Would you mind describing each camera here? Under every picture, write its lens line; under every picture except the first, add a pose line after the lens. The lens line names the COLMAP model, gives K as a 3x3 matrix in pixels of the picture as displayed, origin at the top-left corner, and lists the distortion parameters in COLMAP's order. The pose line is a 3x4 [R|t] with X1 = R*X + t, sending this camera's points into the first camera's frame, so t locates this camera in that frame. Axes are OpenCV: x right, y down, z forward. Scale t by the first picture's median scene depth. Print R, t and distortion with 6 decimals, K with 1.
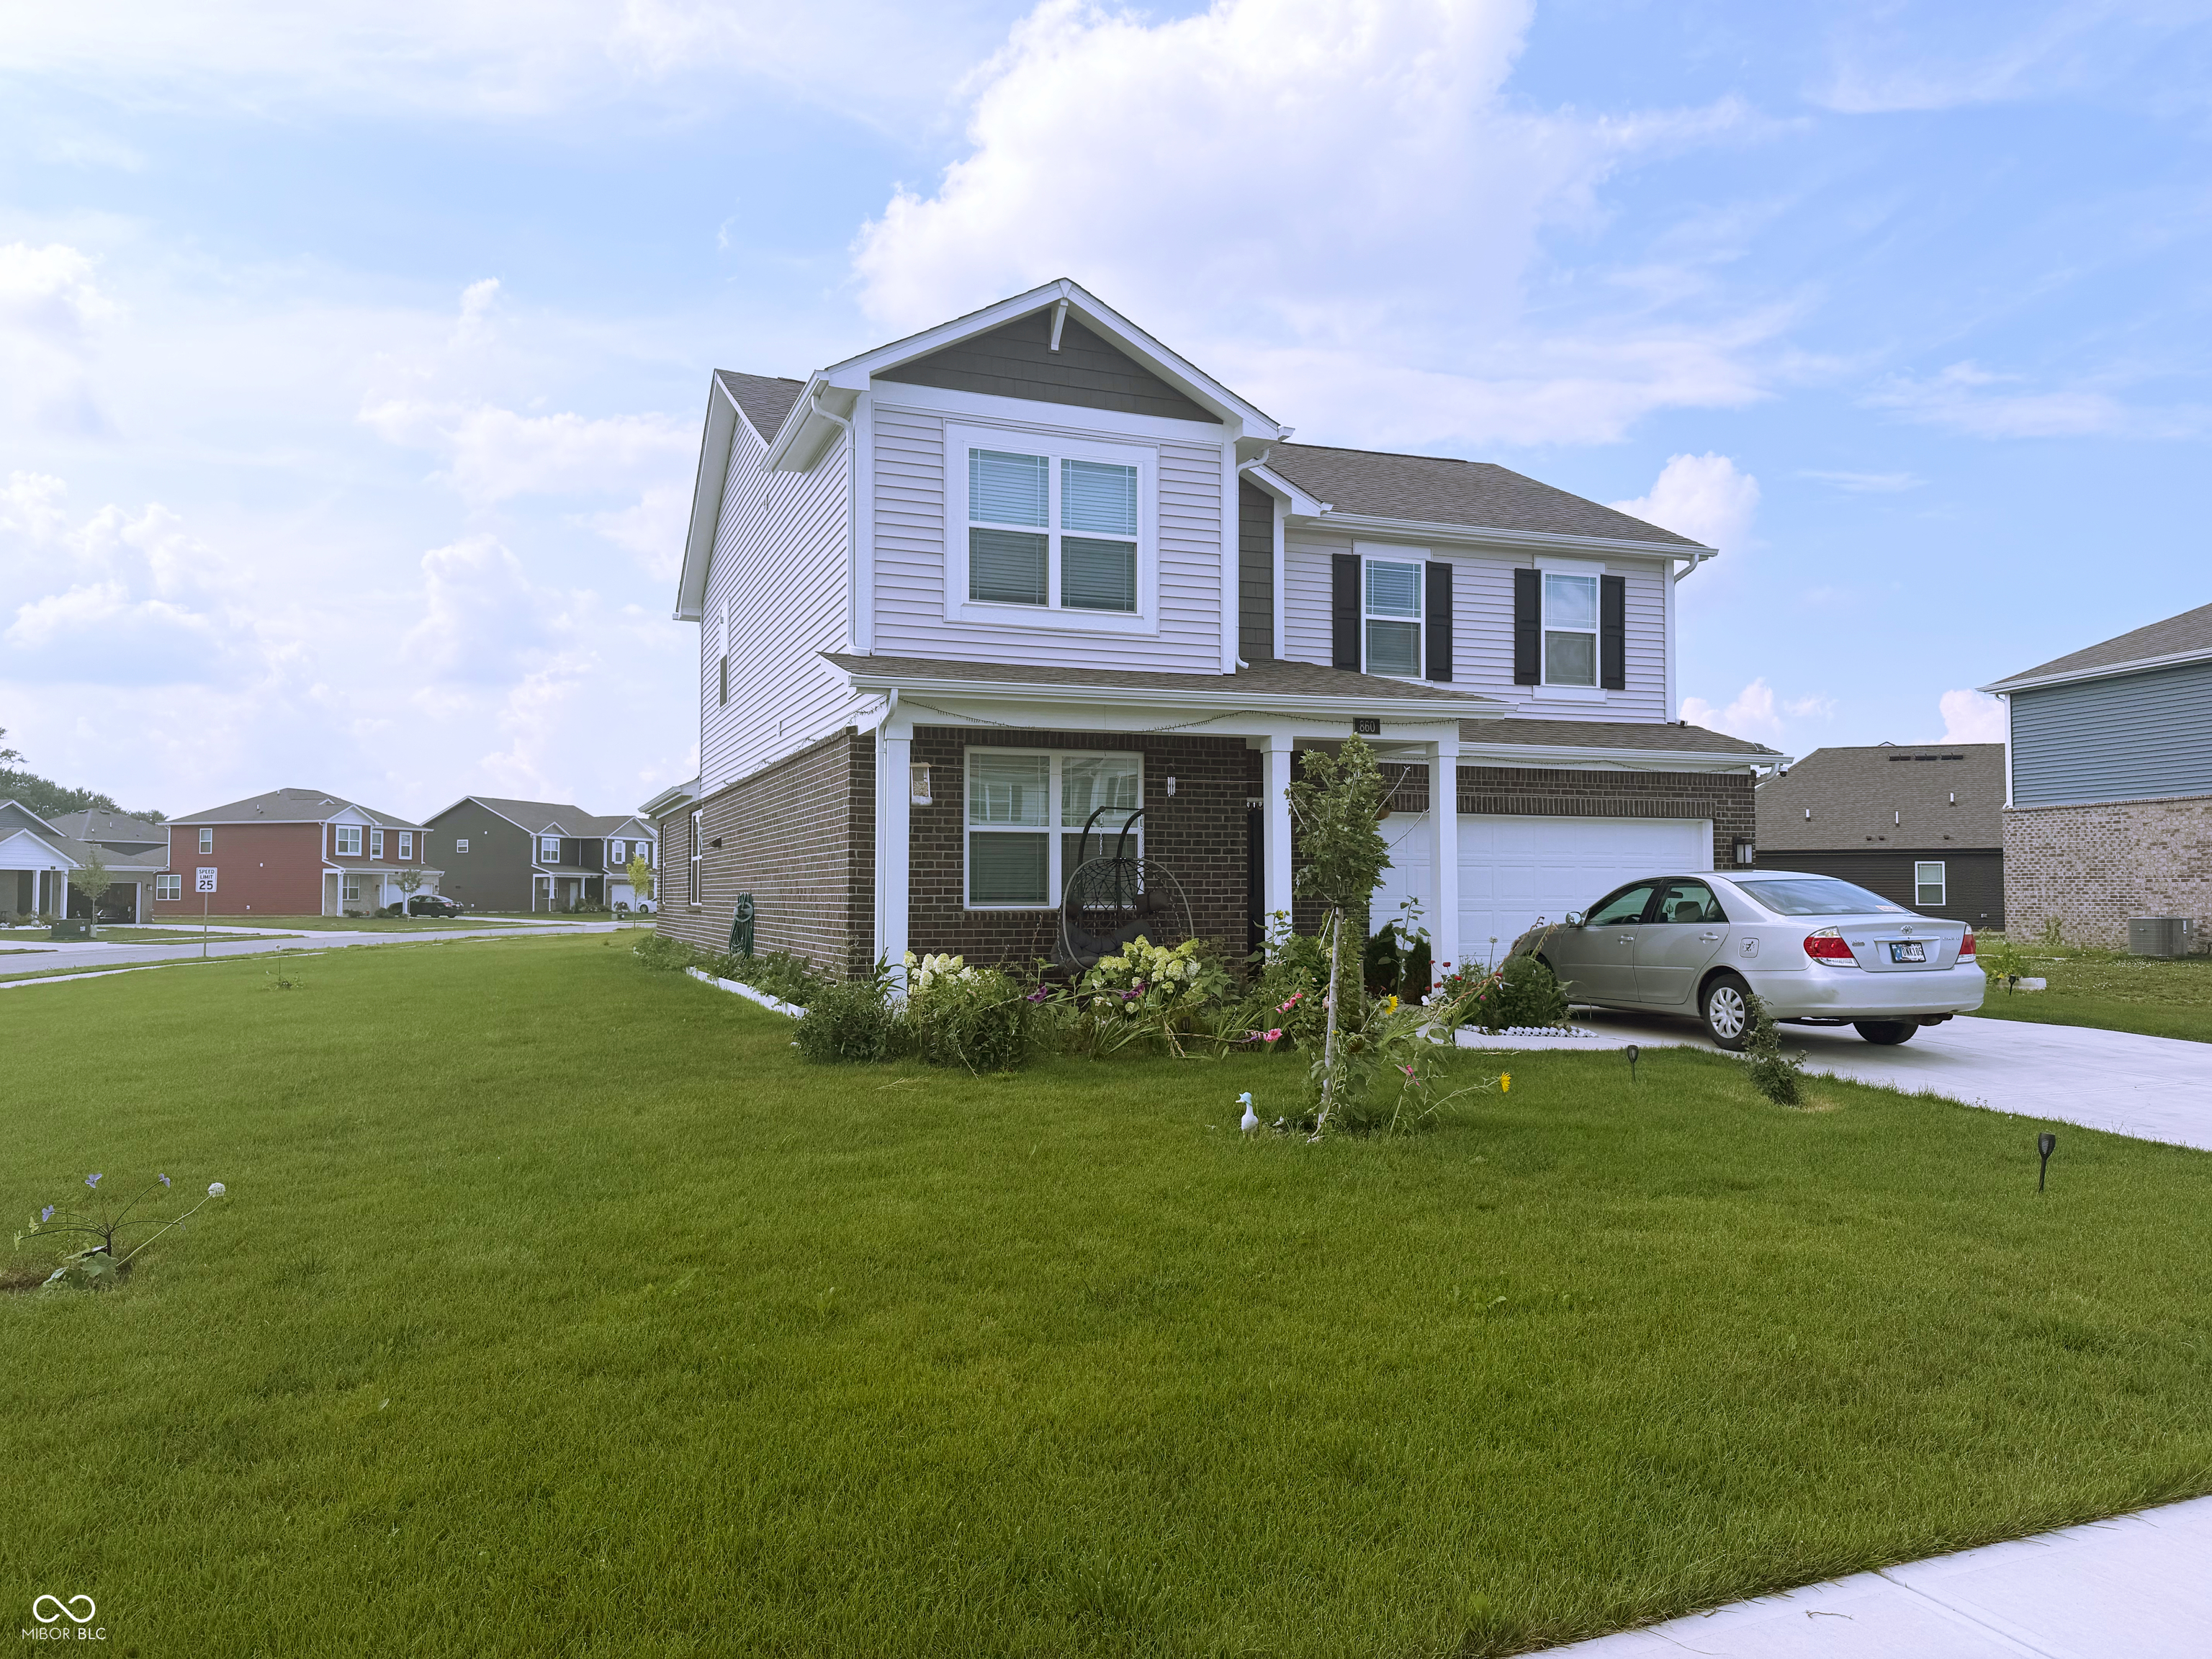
lens RADIAL K [[1544.8, 0, 1107.4], [0, 1544.8, 863.0], [0, 0, 1]] dist [0.112468, -0.161358]
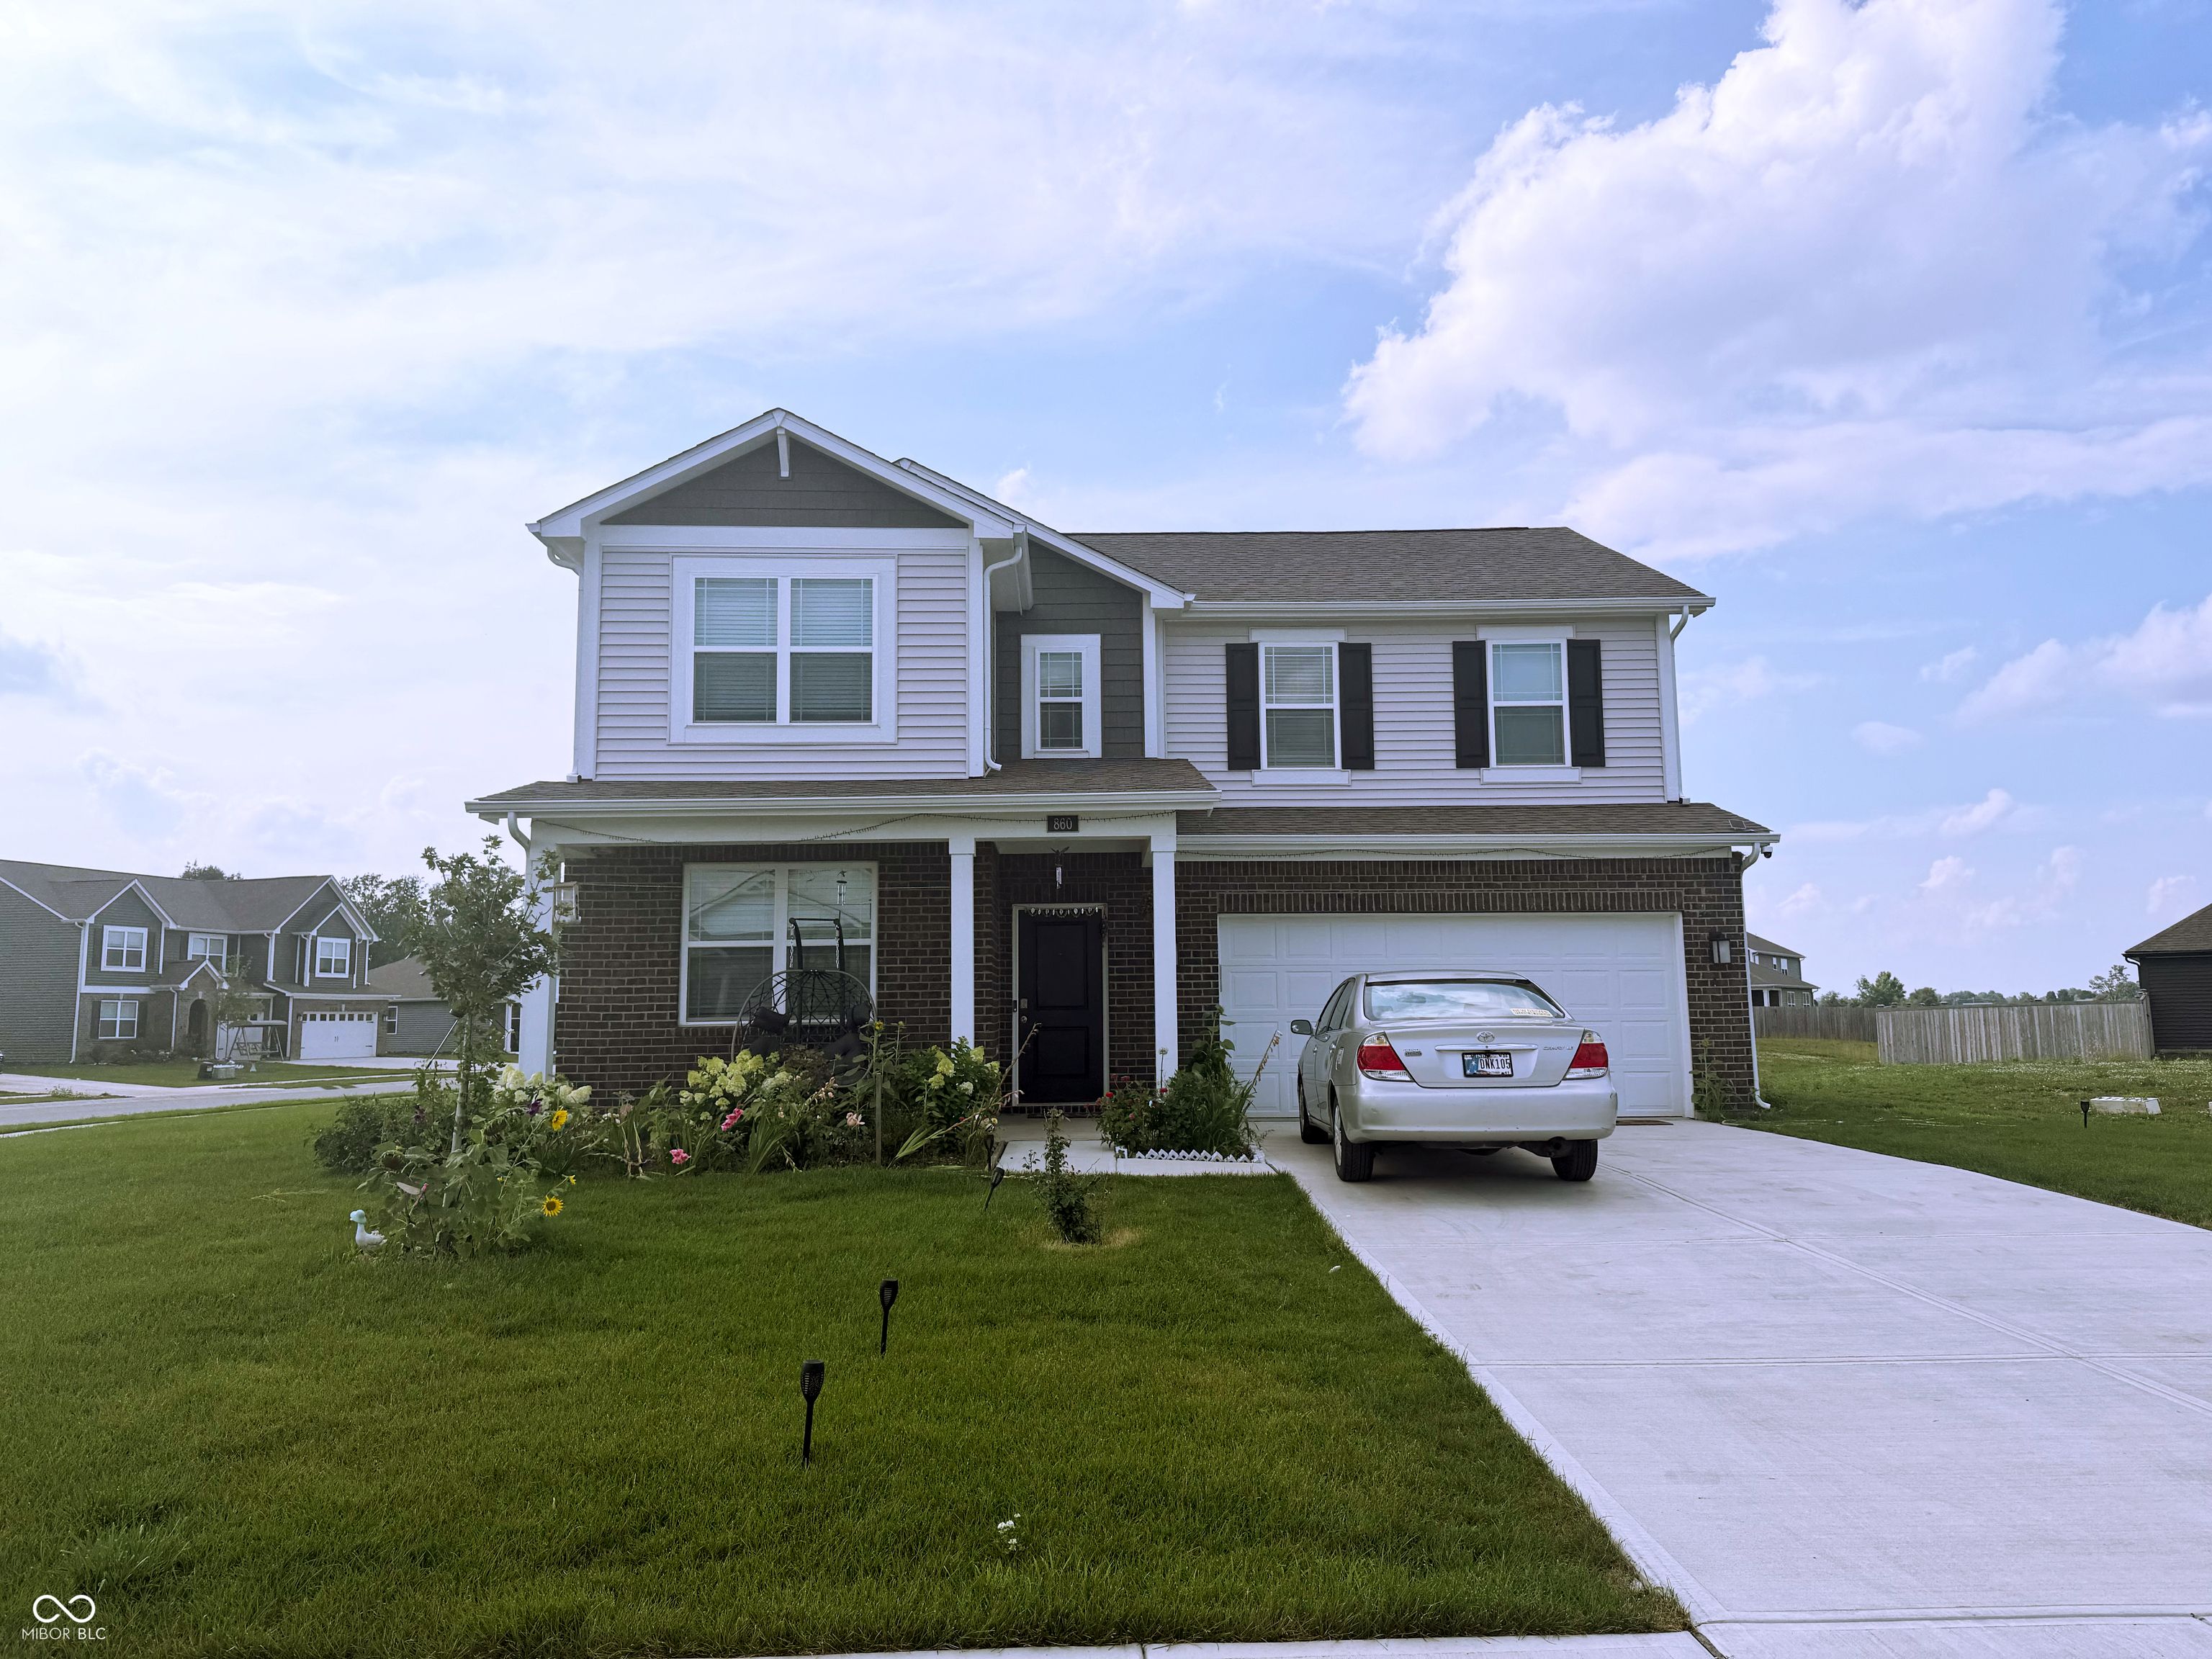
lens RADIAL K [[1545.9, 0, 1117.4], [0, 1545.9, 833.7], [0, 0, 1]] dist [0.115946, -0.163609]
pose [[0.941368, -0.050669, -0.333554, 0.492660], [0.018105, 0.994820, -0.100025, 0.011938], [0.336894, 0.088121, 0.937410, 0.127710]]
